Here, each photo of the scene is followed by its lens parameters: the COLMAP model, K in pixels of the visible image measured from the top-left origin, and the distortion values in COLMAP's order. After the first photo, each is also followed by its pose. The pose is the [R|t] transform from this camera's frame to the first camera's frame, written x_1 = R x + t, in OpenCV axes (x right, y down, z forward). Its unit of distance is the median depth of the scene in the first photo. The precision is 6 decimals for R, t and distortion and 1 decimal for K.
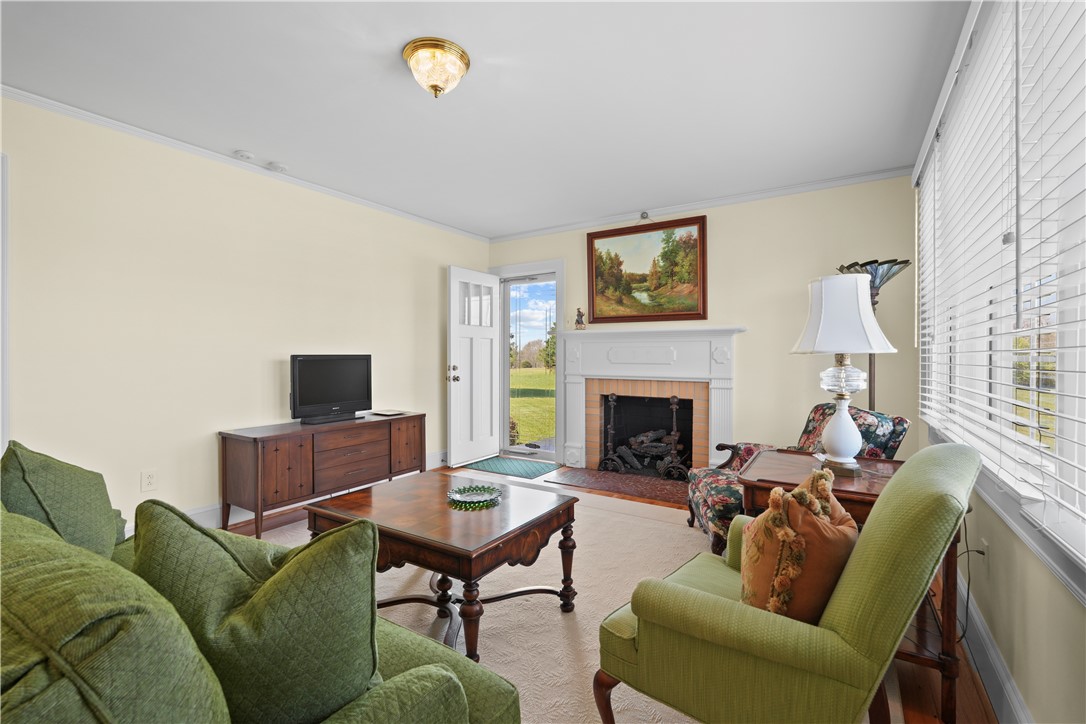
lens RADIAL K [[477.4, 0, 543.8], [0, 477.4, 358.8], [0, 0, 1]] dist [0.005120, 0.000876]
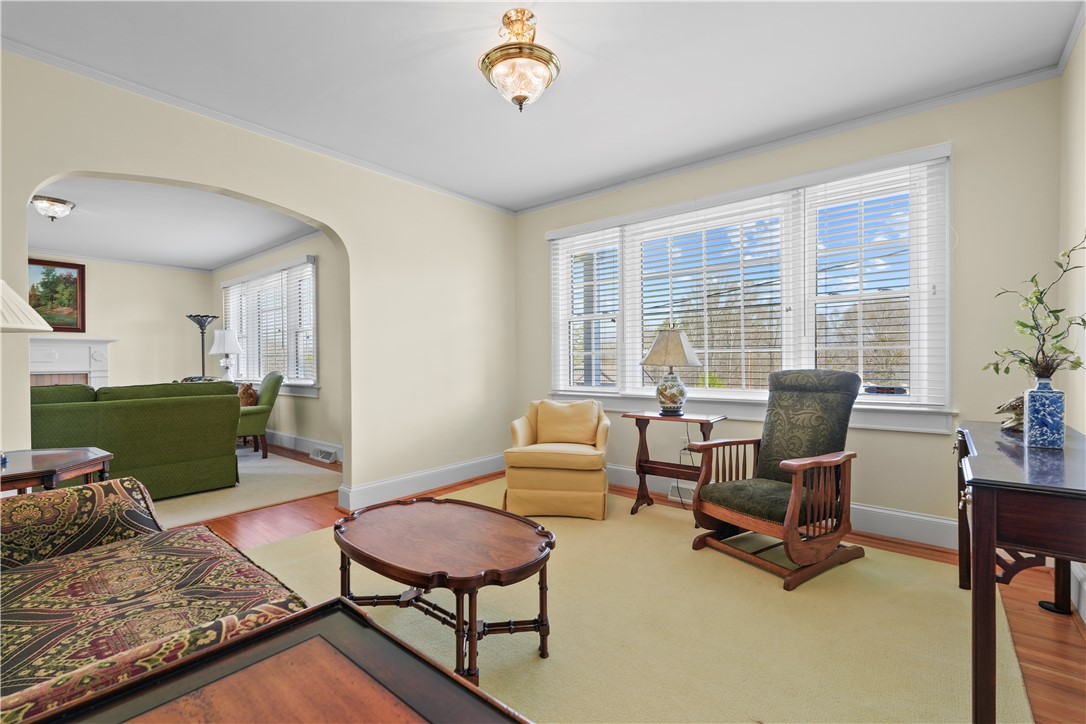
lens RADIAL K [[477.4, 0, 542.1], [0, 477.4, 362.2], [0, 0, 1]] dist [0.005120, 0.000876]
pose [[0.128024, -0.003815, 0.991764, -0.989085], [0.012520, 0.999919, 0.002230, 0.027394], [-0.991692, 0.012132, 0.128061, -0.641785]]
